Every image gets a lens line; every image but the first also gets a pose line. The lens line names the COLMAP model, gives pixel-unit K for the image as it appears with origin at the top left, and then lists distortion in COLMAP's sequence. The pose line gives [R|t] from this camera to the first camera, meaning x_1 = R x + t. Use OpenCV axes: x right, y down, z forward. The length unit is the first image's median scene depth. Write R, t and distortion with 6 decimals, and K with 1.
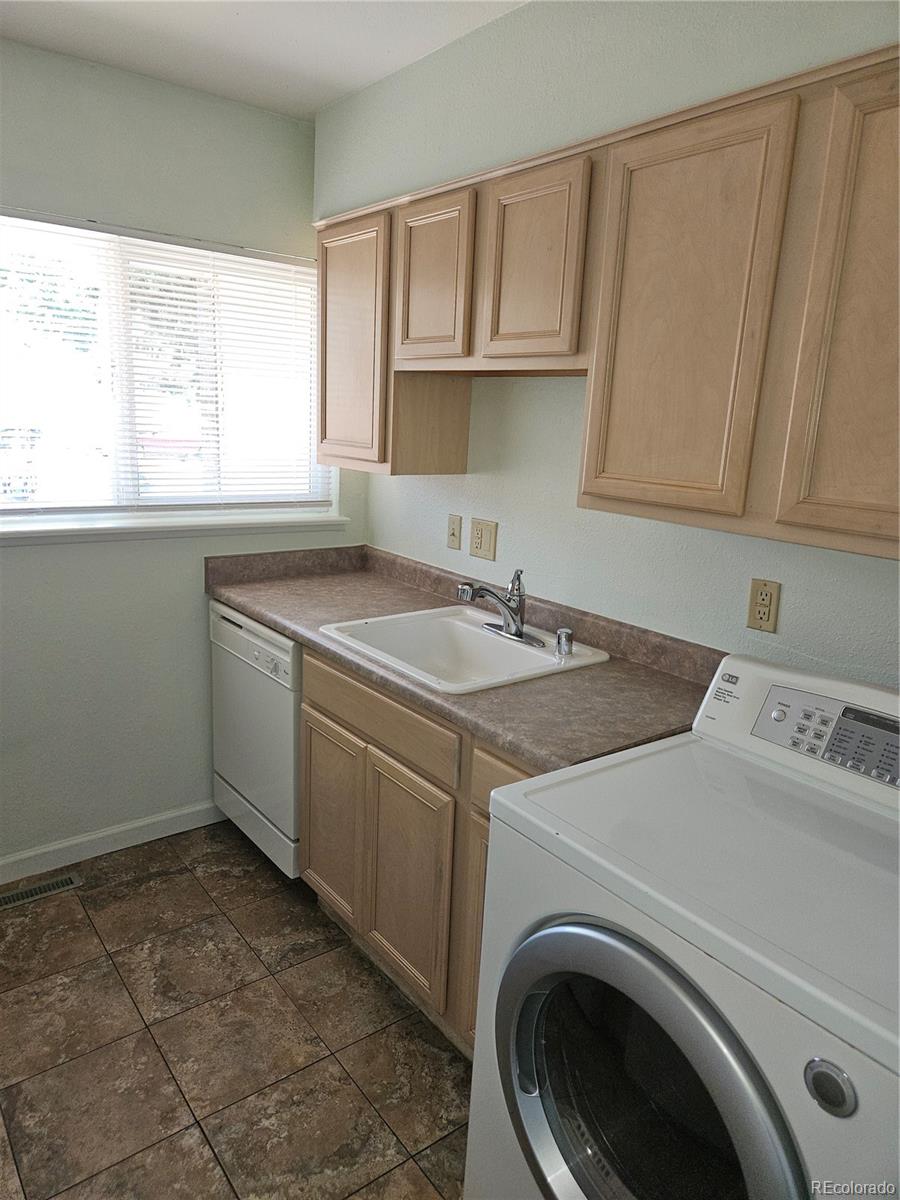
lens RADIAL K [[822.4, 0, 437.6], [0, 822.4, 604.5], [0, 0, 1]] dist [0.069572, -0.032742]
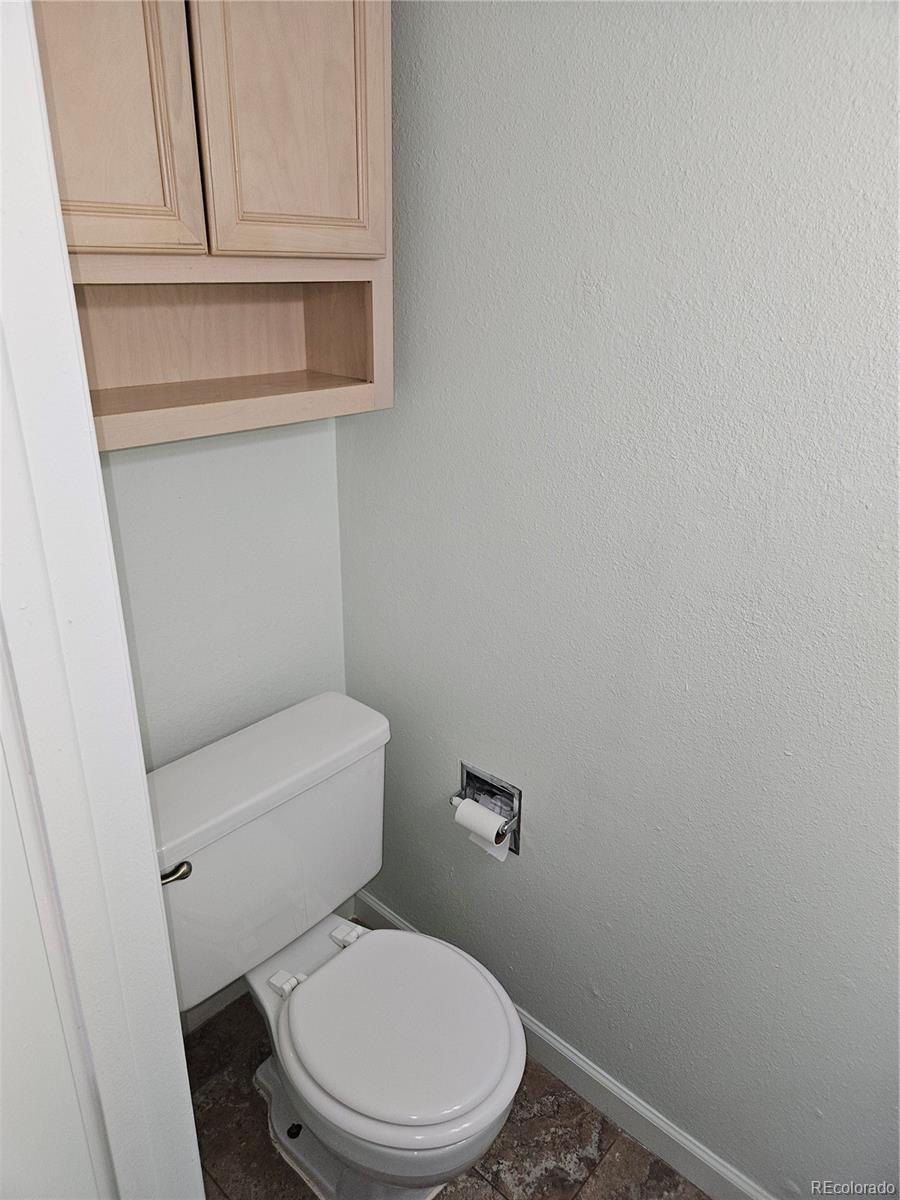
lens RADIAL K [[822.4, 0, 437.6], [0, 822.4, 604.5], [0, 0, 1]] dist [0.069572, -0.032742]
pose [[0.197528, 0.349776, -0.915773, 0.316885], [-0.237758, 0.923380, 0.301398, -0.078323], [0.951028, 0.158198, 0.265556, 0.354394]]
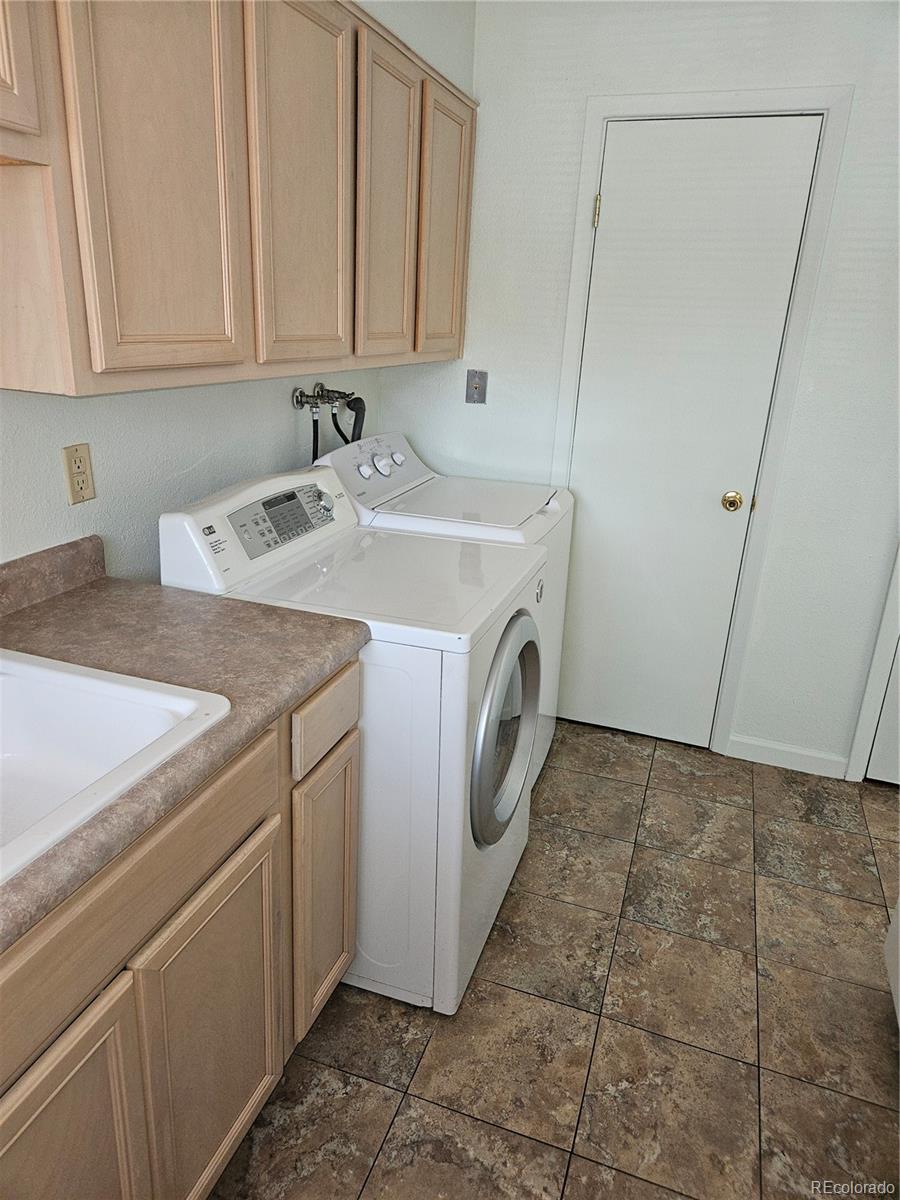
lens RADIAL K [[822.4, 0, 437.6], [0, 822.4, 604.5], [0, 0, 1]] dist [0.069572, -0.032742]
pose [[-0.549417, -0.343476, 0.761686, -0.309657], [0.130828, 0.864992, 0.484430, -0.146340], [-0.825243, 0.365804, -0.430305, 0.624867]]
